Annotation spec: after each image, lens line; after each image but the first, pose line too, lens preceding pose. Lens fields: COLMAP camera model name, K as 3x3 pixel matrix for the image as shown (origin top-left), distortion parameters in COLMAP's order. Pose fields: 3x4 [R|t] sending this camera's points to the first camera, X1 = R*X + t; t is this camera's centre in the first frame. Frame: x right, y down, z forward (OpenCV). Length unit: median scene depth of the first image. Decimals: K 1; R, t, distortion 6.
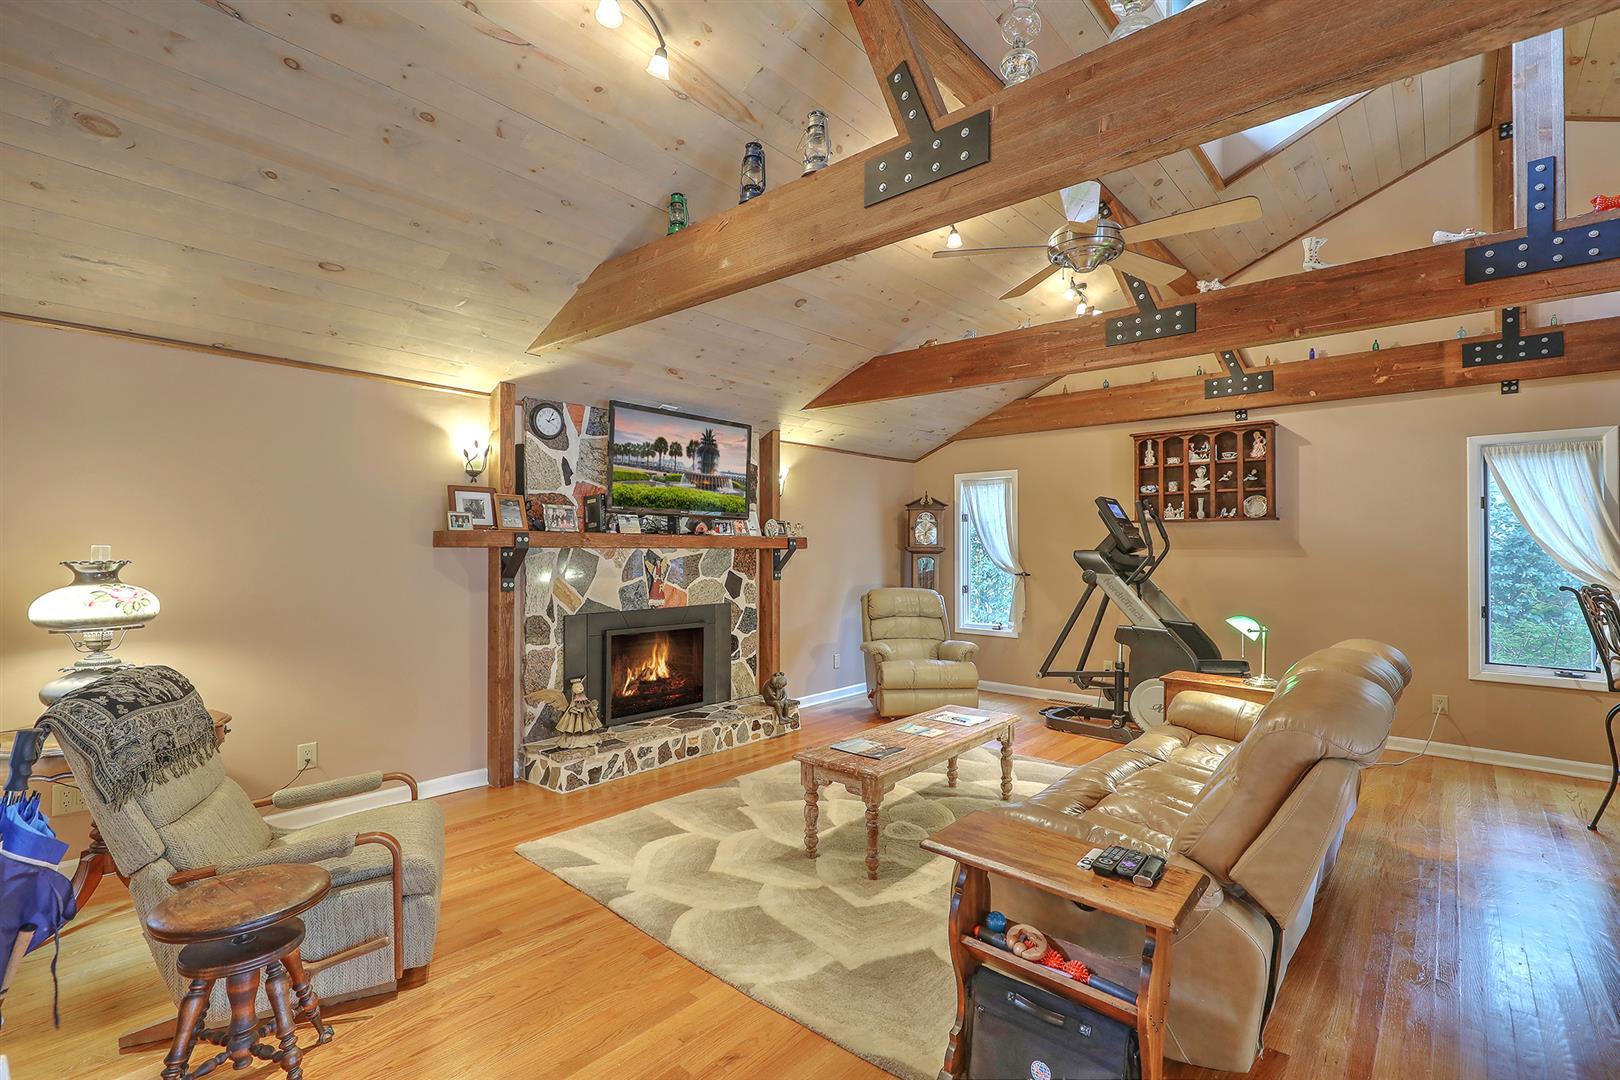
lens RADIAL K [[729.5, 0, 817.7], [0, 729.5, 542.3], [0, 0, 1]] dist [-0.003397, 0.000316]
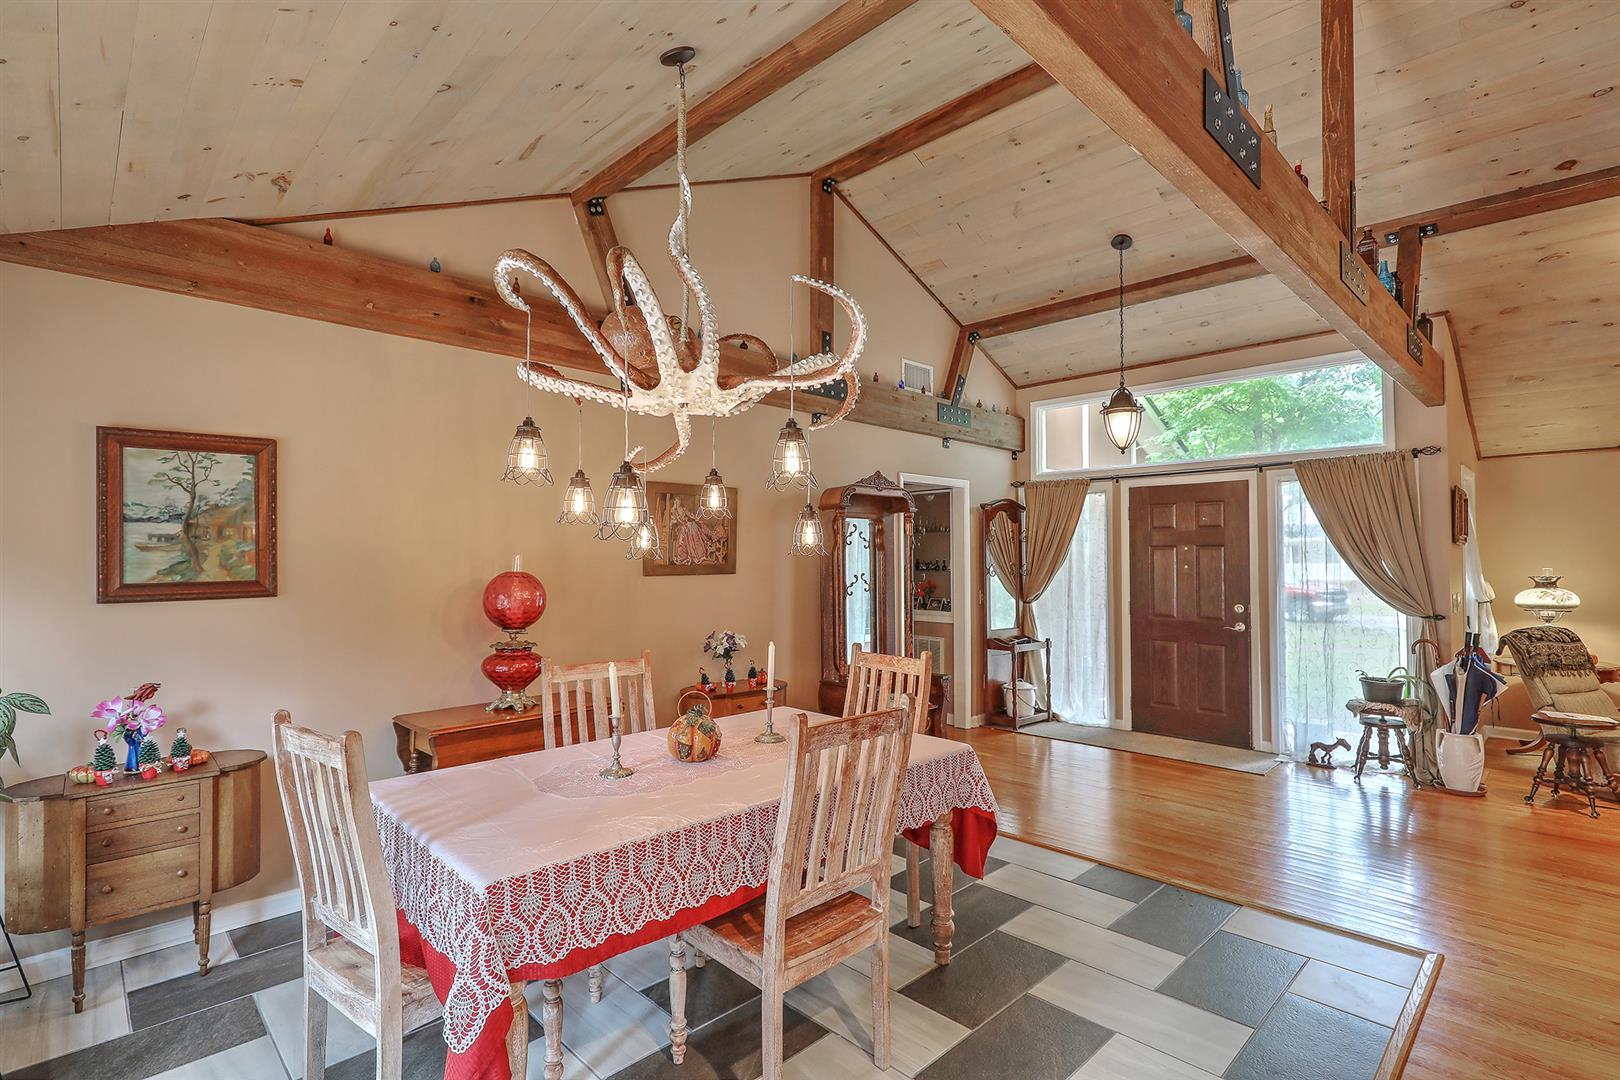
lens RADIAL K [[778.0, 0, 812.1], [0, 778.0, 544.3], [0, 0, 1]] dist [-0.005528, -0.000697]
pose [[-0.080006, -0.027059, -0.996427, 1.350818], [0.017125, 0.999447, -0.028516, -0.038103], [0.996647, -0.019345, -0.079499, -0.877286]]
